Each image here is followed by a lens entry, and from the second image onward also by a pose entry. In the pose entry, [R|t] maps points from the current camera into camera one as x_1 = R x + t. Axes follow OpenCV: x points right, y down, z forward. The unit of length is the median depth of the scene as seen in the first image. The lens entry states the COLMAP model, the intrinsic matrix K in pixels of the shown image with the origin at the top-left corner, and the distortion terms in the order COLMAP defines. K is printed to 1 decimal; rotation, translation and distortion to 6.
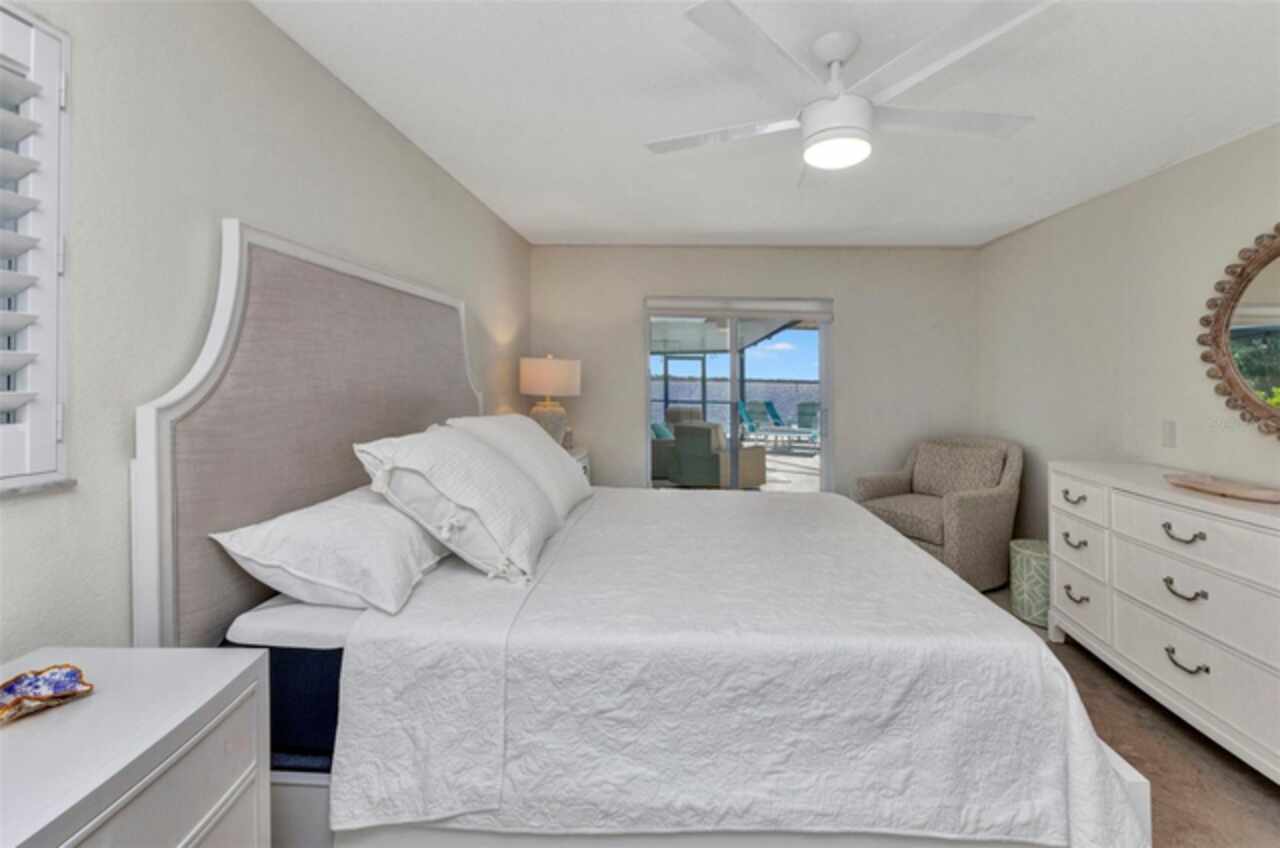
lens RADIAL K [[564.1, 0, 642.7], [0, 564.1, 364.3], [0, 0, 1]] dist [0.000074, 0.000423]
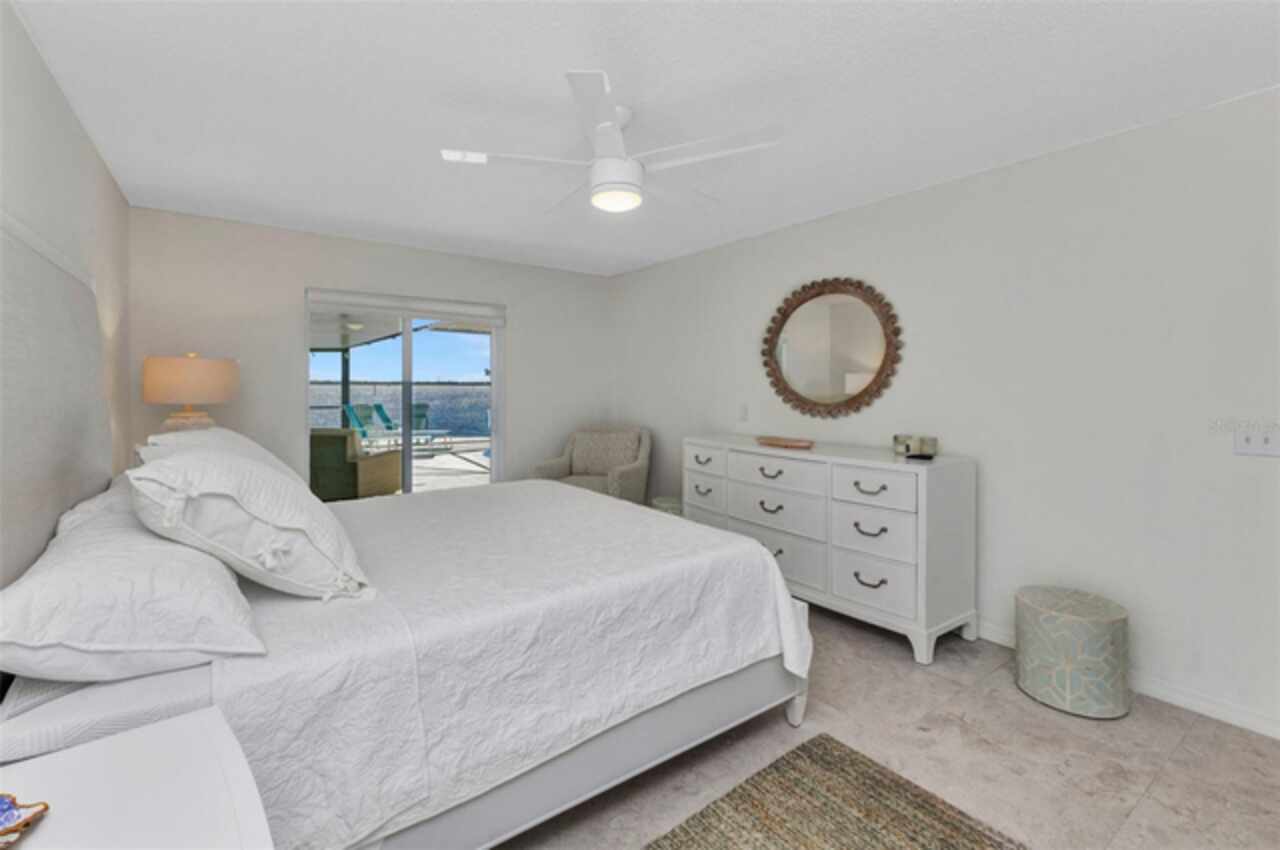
lens RADIAL K [[562.4, 0, 637.4], [0, 562.4, 382.2], [0, 0, 1]] dist [-0.000052, 0.000235]
pose [[0.779436, -0.012364, 0.626360, -0.439908], [-0.006249, 0.999602, 0.027507, -0.002072], [-0.626451, -0.025354, 0.779048, -0.019111]]
